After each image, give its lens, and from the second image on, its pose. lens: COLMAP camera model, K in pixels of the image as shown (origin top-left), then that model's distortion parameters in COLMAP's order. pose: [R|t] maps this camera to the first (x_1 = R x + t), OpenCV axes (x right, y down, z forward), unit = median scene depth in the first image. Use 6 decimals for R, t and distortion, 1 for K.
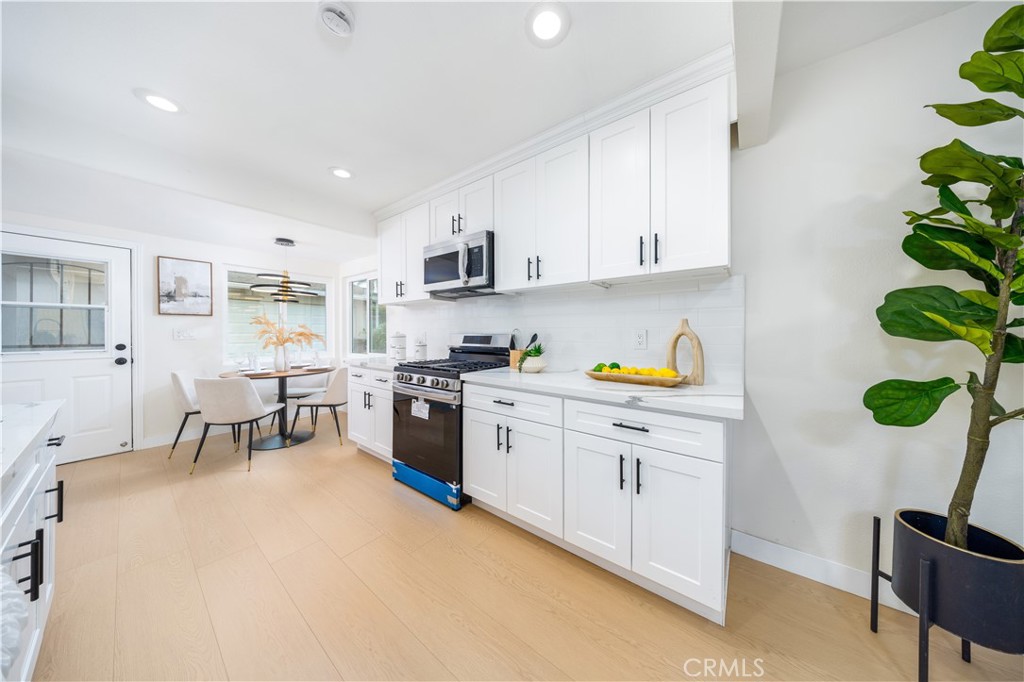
lens RADIAL K [[304.4, 0, 519.7], [0, 304.4, 333.0], [0, 0, 1]] dist [-0.000769, -0.000031]
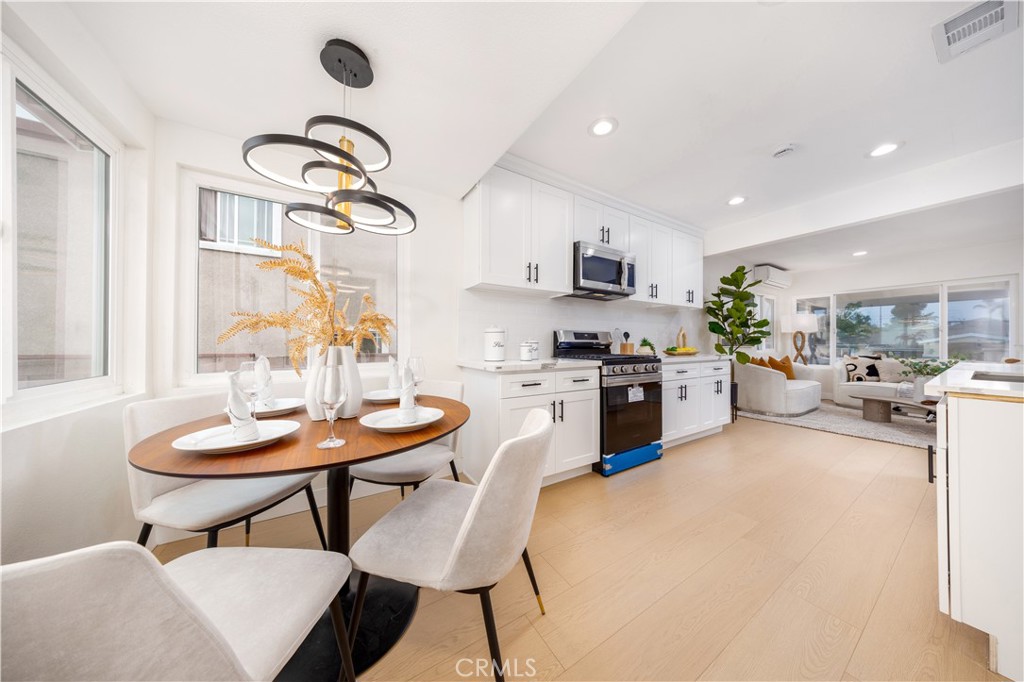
lens RADIAL K [[304.6, 0, 513.6], [0, 304.6, 339.2], [0, 0, 1]] dist [0.000420, 0.000019]
pose [[0.342760, 0.007449, 0.939393, -1.380995], [-0.006458, 0.999964, -0.005573, 0.046224], [-0.939401, -0.004156, 0.342796, 0.915260]]
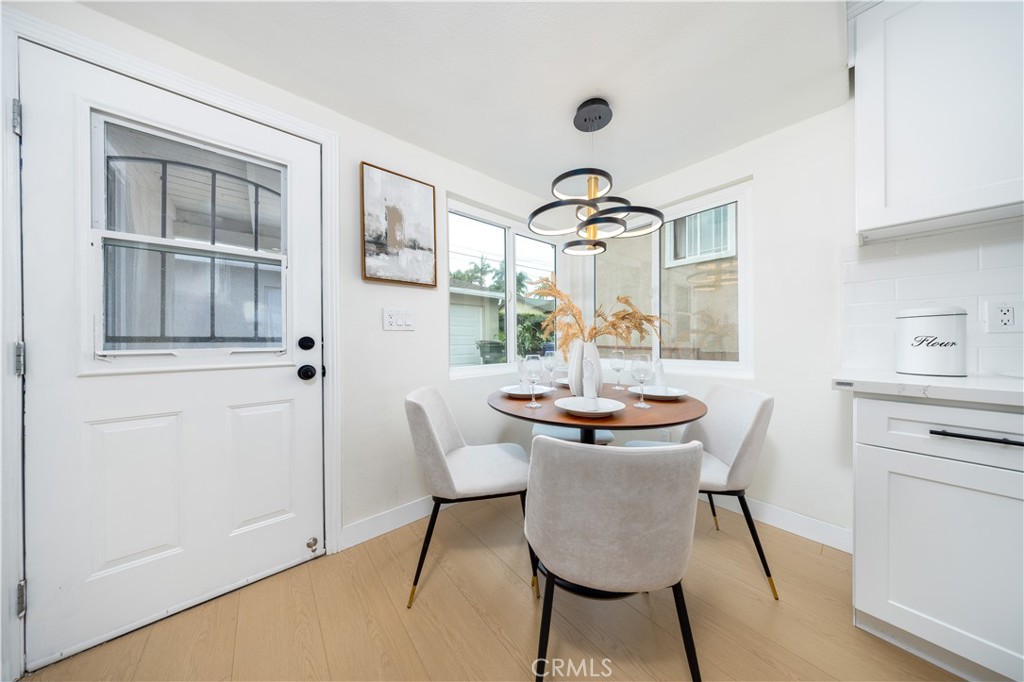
lens RADIAL K [[298.8, 0, 512.0], [0, 298.8, 341.0], [0, 0, 1]] dist [0.001161, 0.000025]
pose [[0.977167, -0.001204, -0.212467, -1.128008], [0.001762, 0.999995, 0.002433, 0.053112], [0.212463, -0.002752, 0.977165, 0.763151]]
